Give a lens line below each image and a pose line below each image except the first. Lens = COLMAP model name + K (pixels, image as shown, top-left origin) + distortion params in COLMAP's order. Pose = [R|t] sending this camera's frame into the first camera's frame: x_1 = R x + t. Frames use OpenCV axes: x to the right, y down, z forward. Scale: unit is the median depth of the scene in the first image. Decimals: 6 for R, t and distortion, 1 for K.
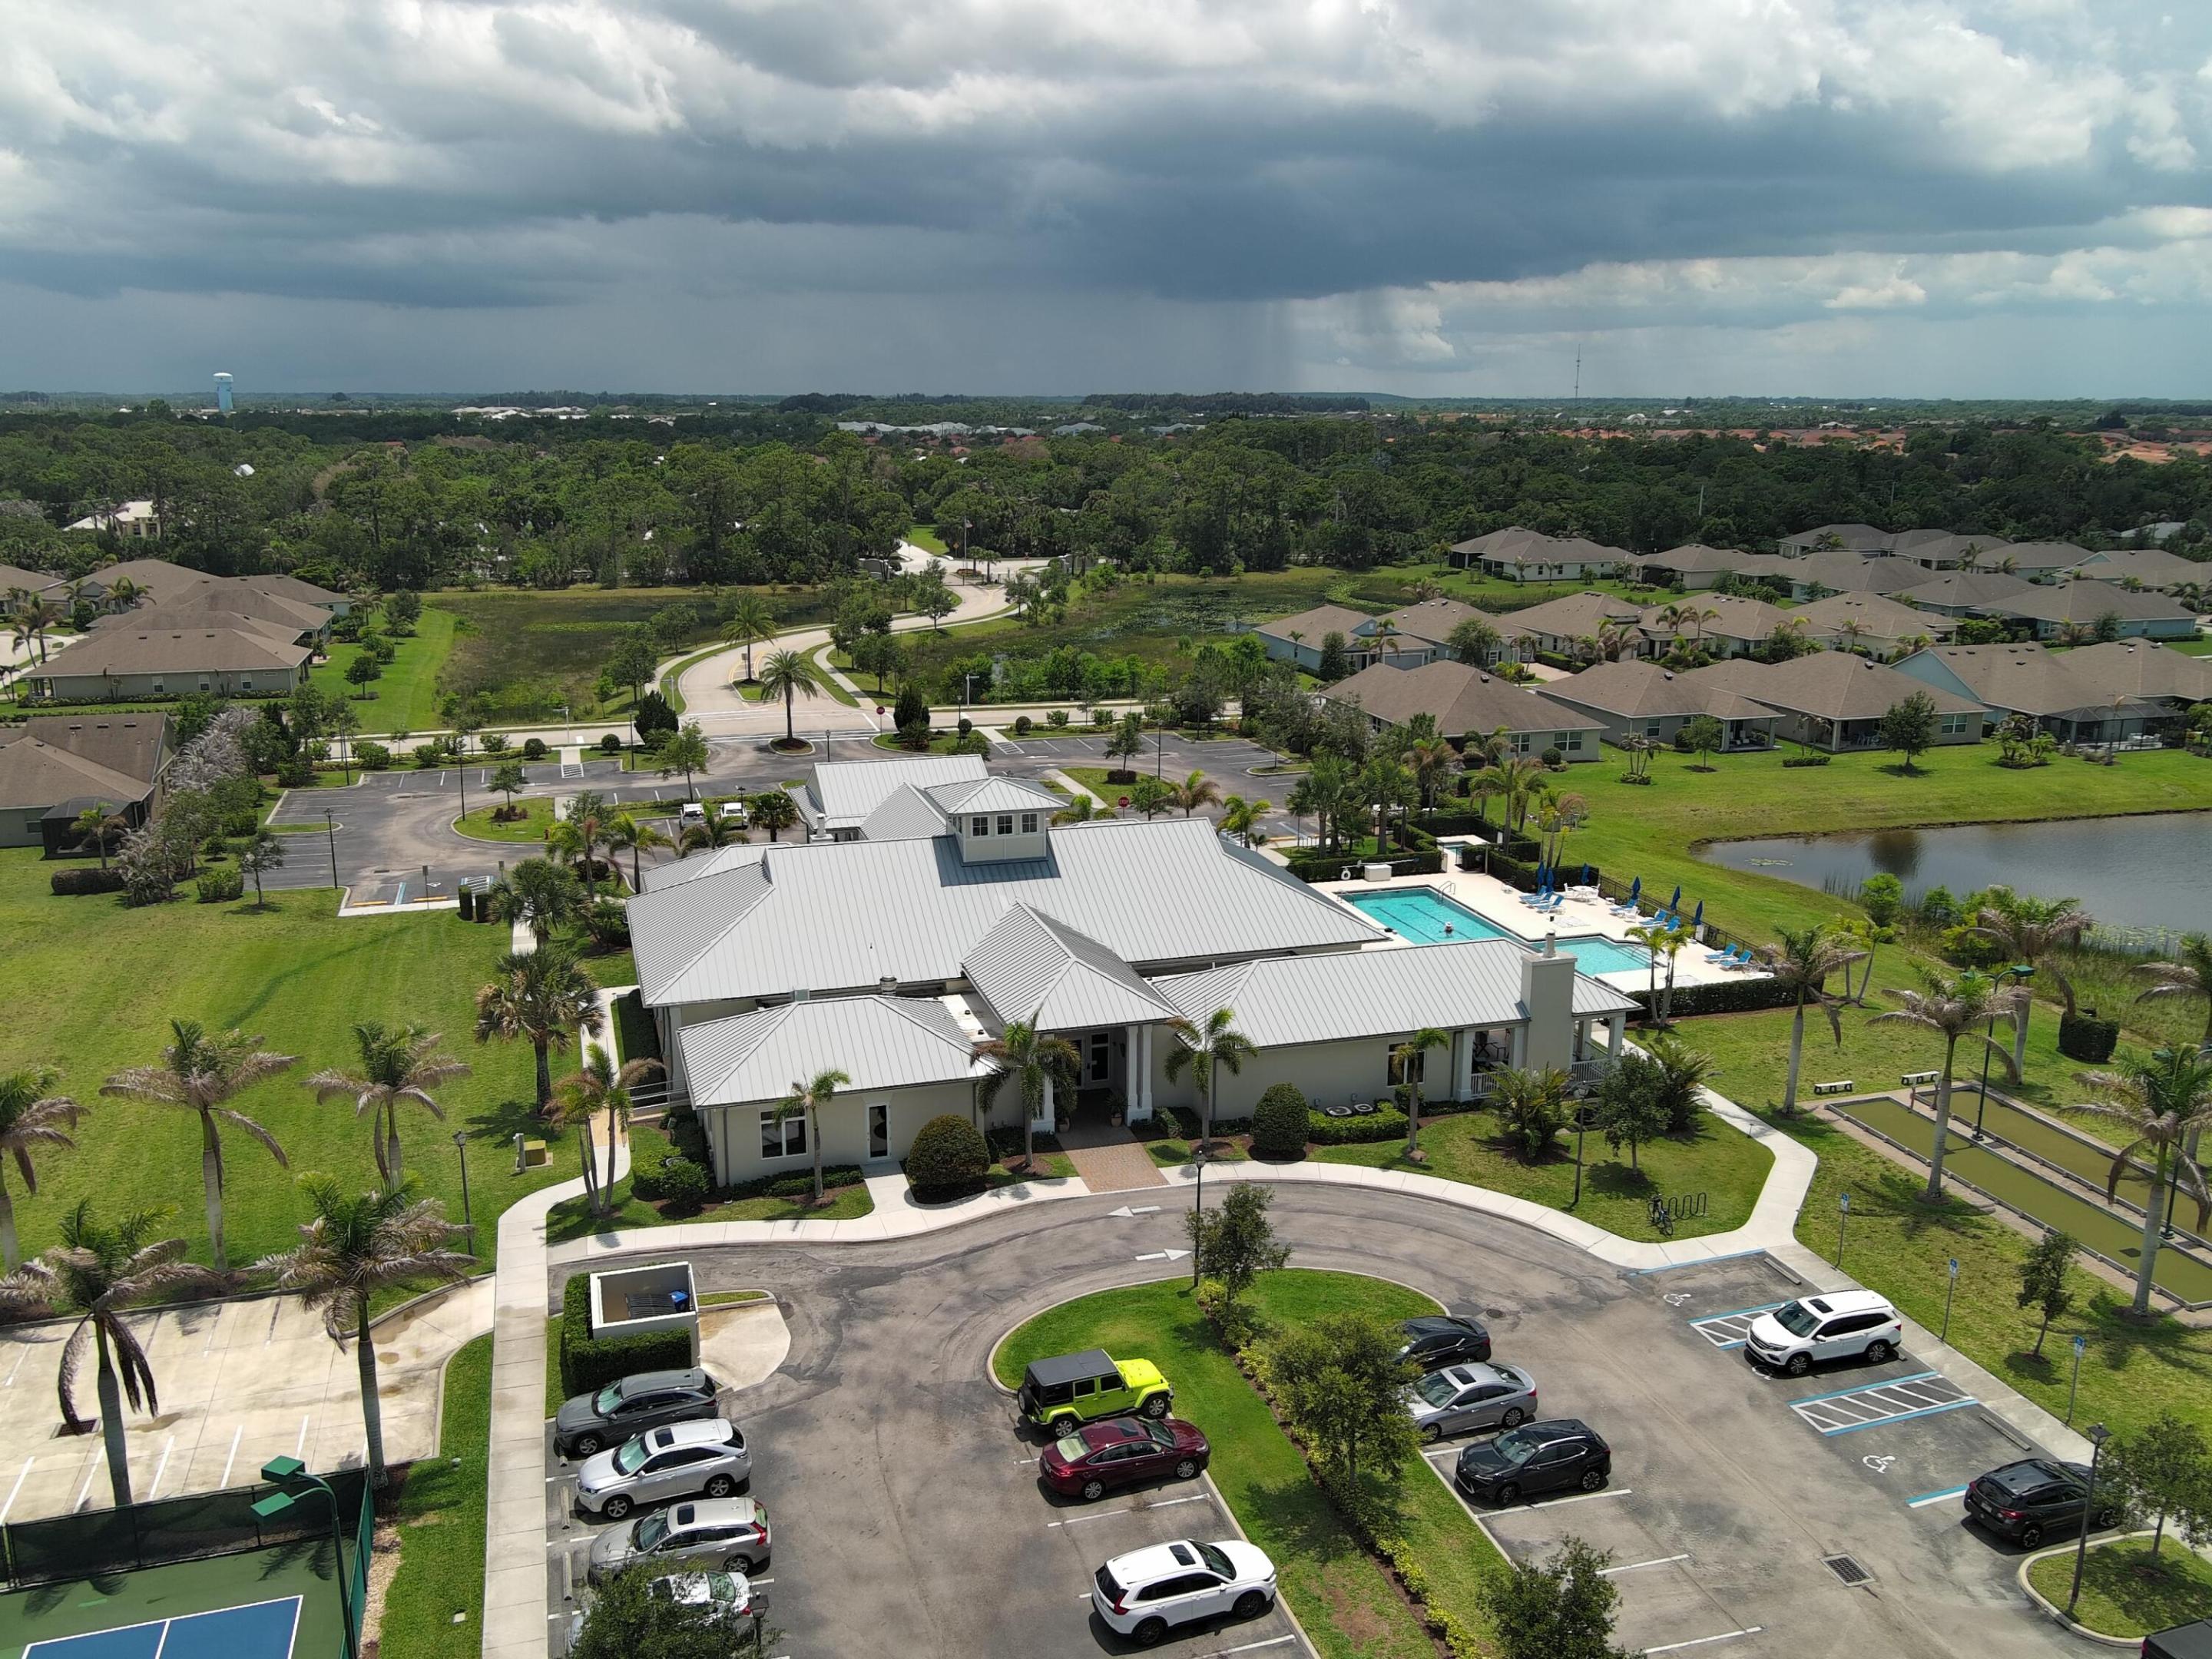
lens RADIAL K [[1852.1, 0, 1139.6], [0, 1852.1, 722.0], [0, 0, 1]] dist [0.016785, -0.047291]
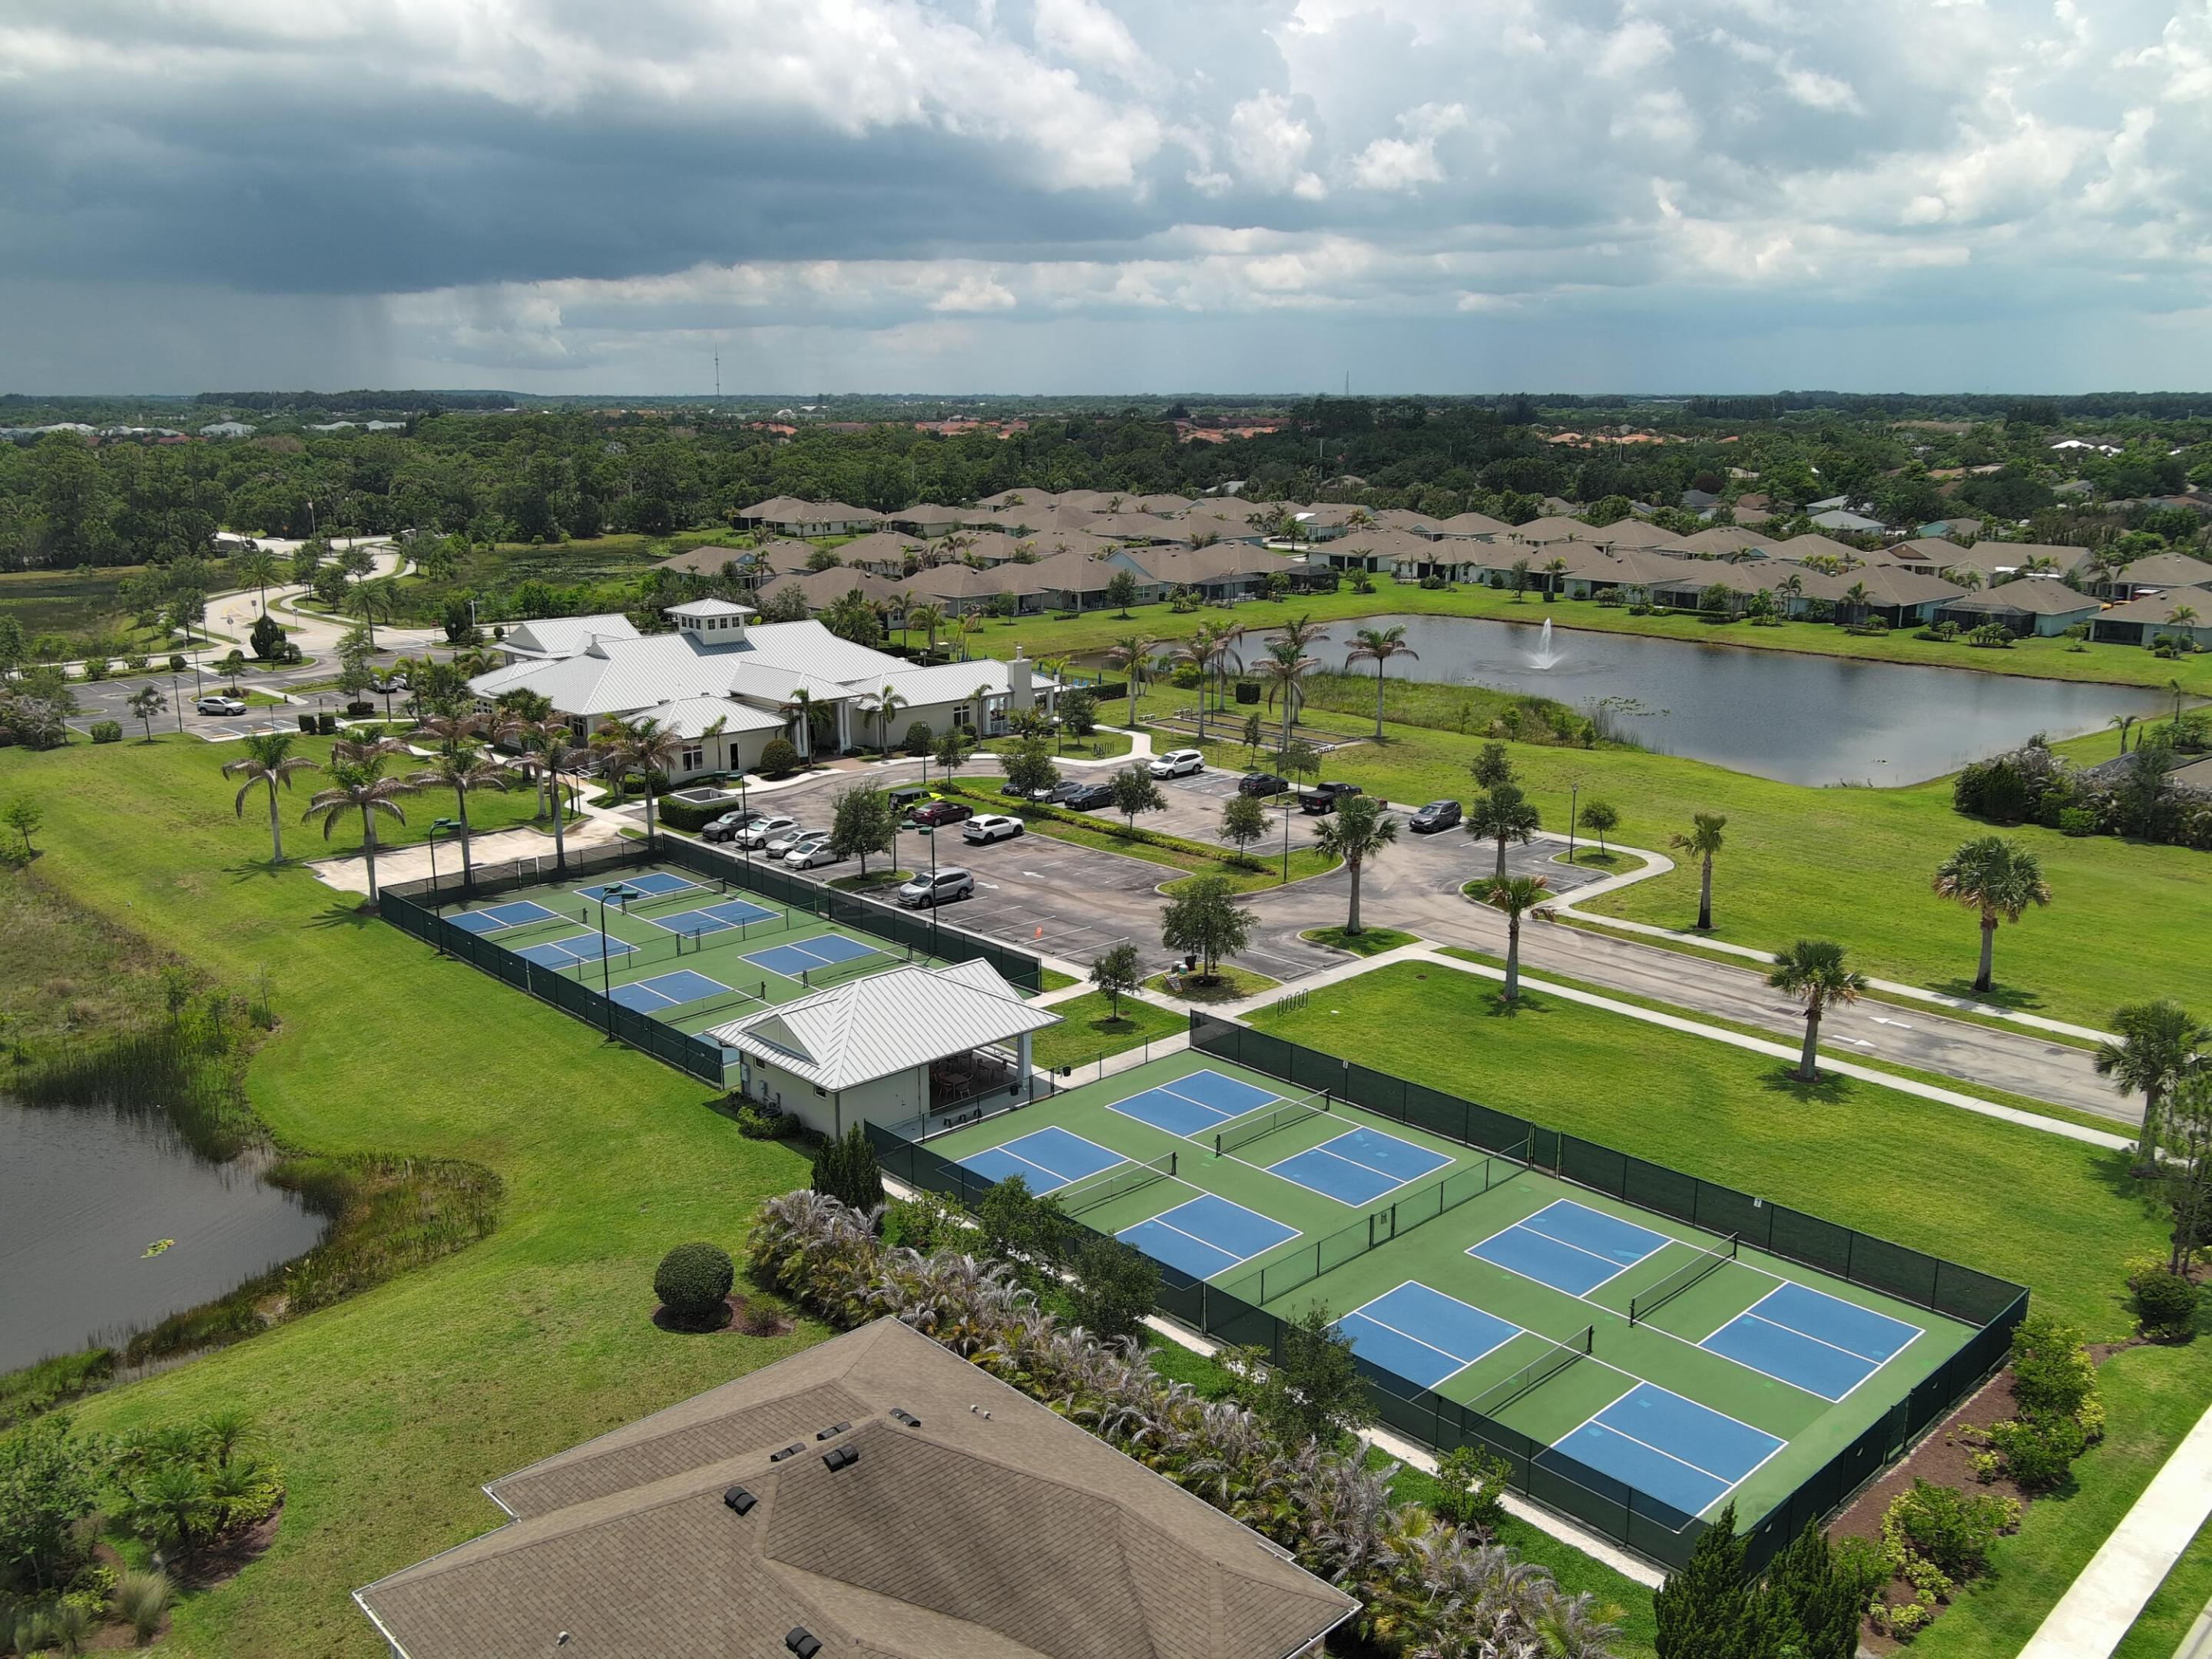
lens RADIAL K [[1789.9, 0, 1113.2], [0, 1789.9, 898.3], [0, 0, 1]] dist [0.010284, -0.028759]
pose [[0.901094, -0.120877, 0.416435, -0.129711], [0.078584, 0.989981, 0.117315, 0.038681], [-0.426443, -0.072987, 0.901565, -0.203011]]
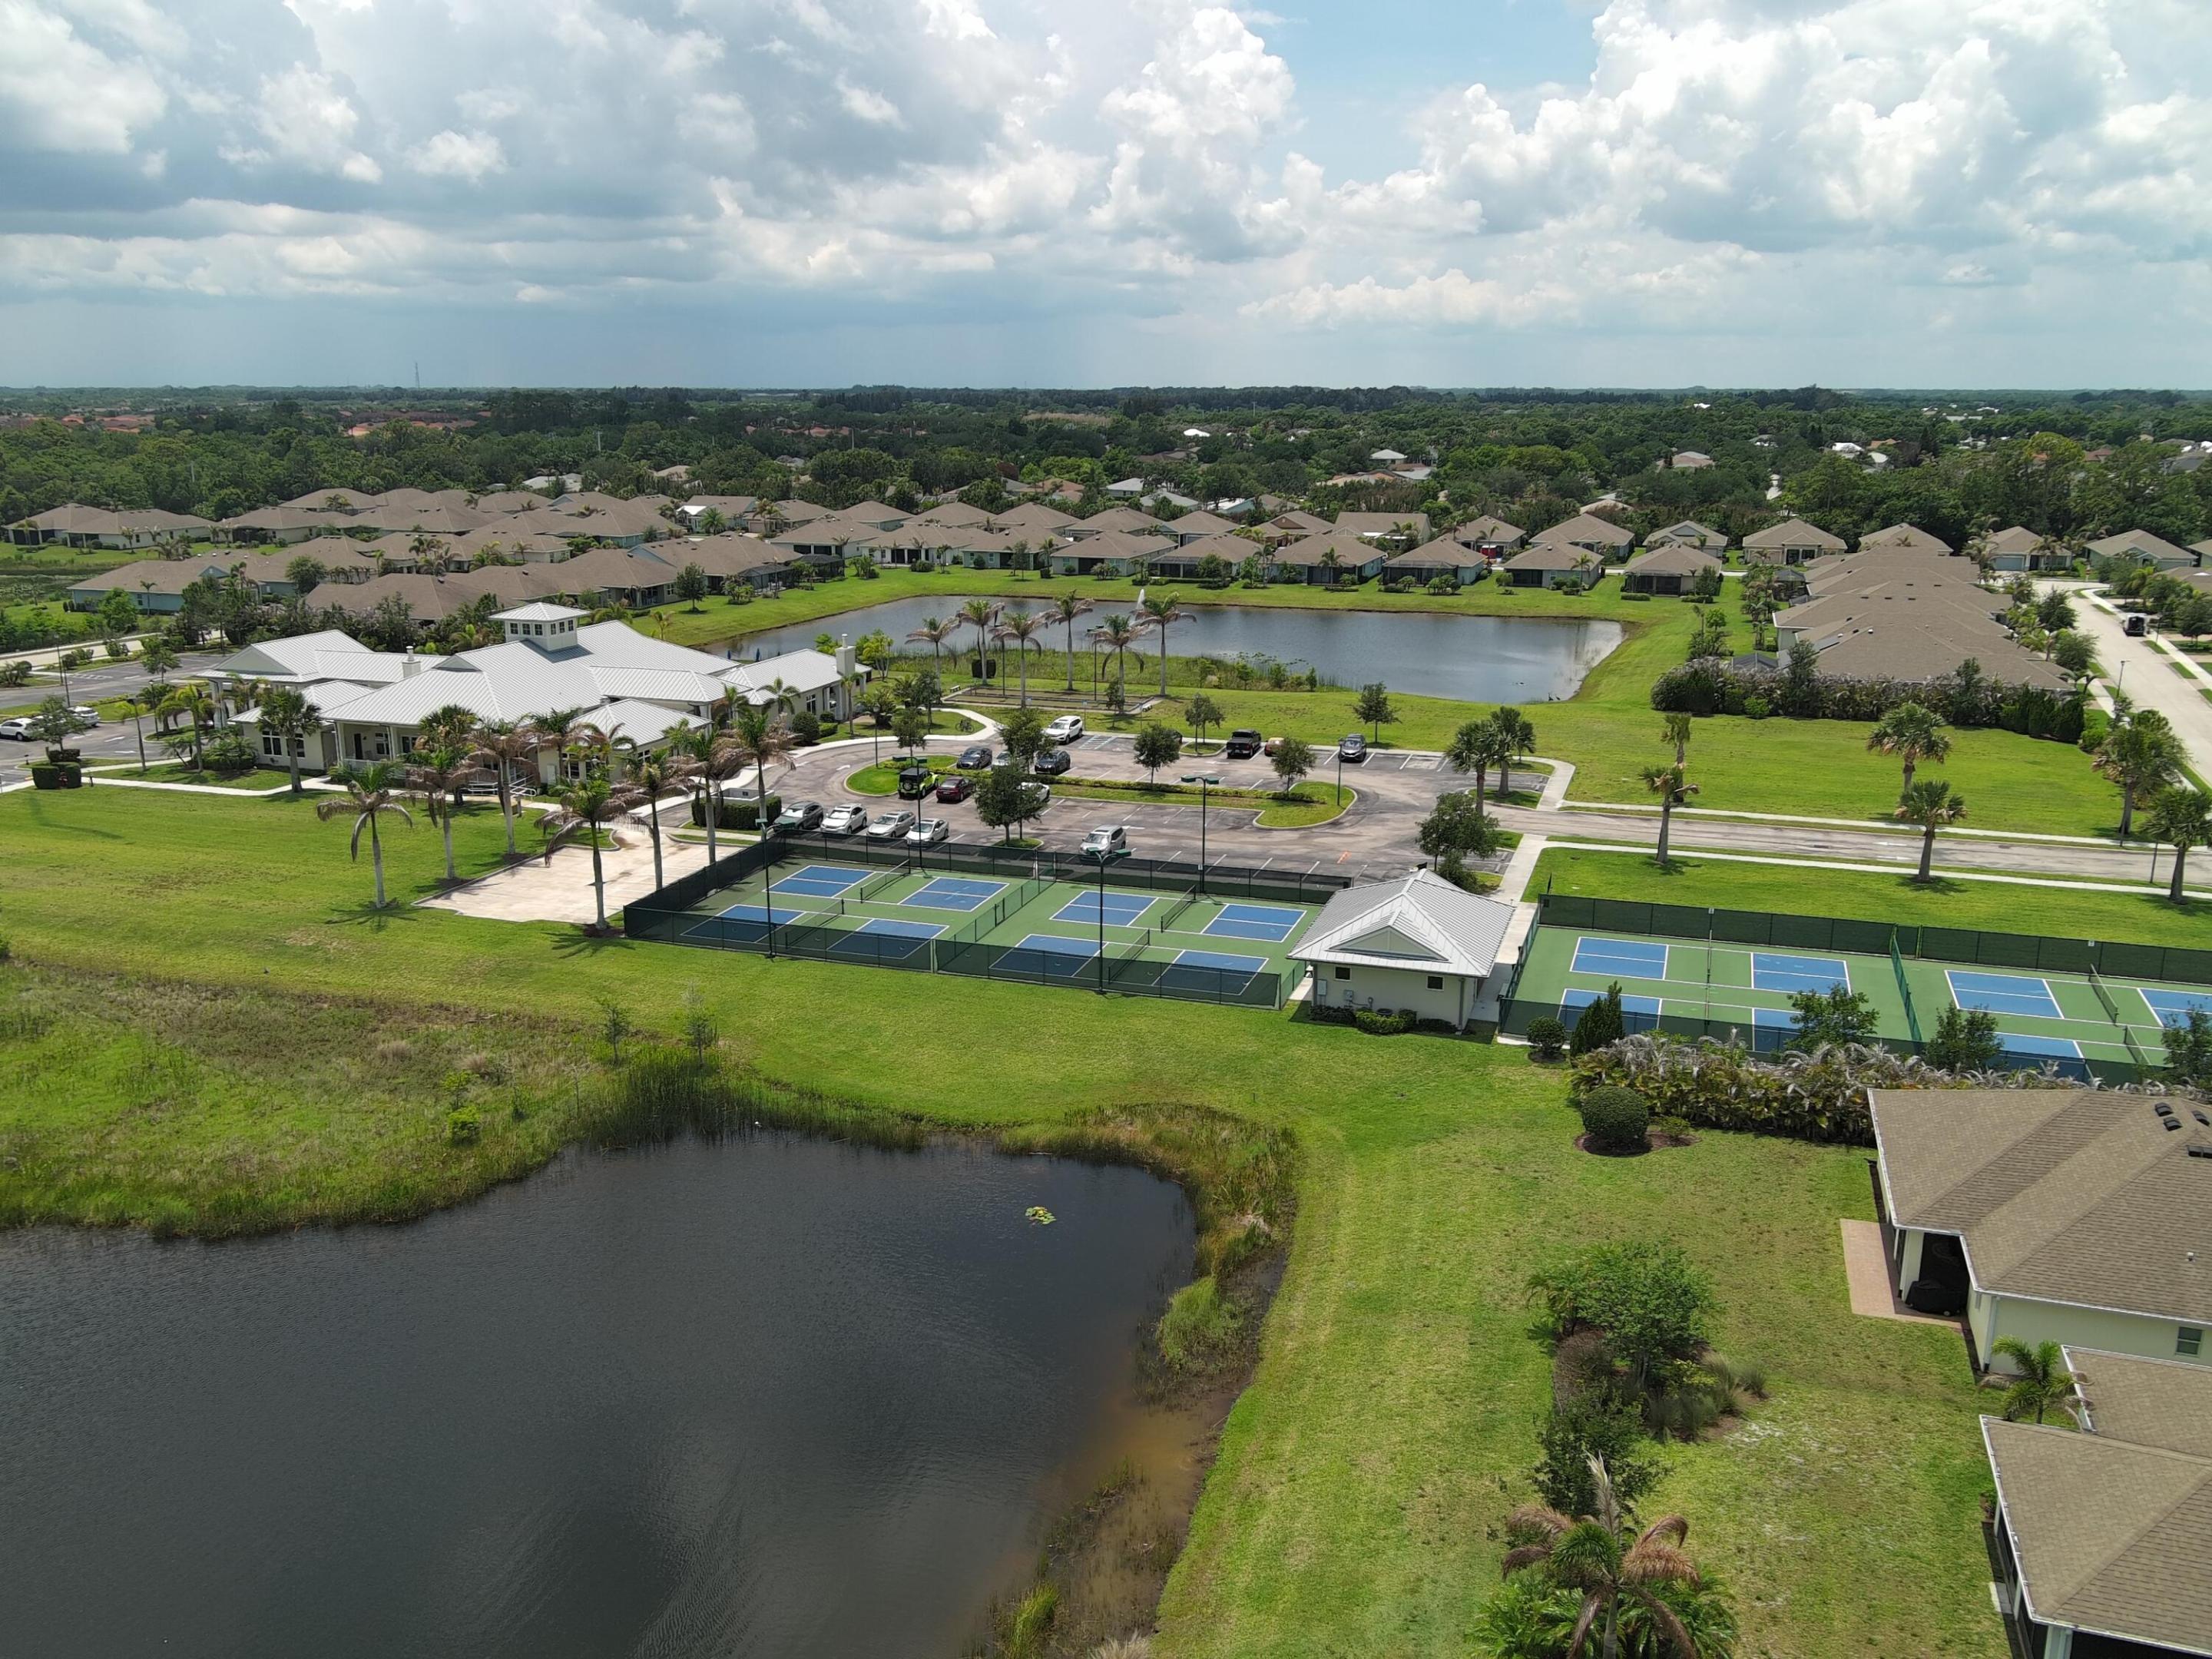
lens RADIAL K [[1815.4, 0, 1106.0], [0, 1815.4, 829.5], [0, 0, 1]] dist [0.016369, -0.042770]
pose [[0.587395, -0.192971, 0.785958, -0.300908], [0.140461, 0.980727, 0.135816, 0.021511], [-0.797018, 0.030619, 0.603179, -0.111514]]
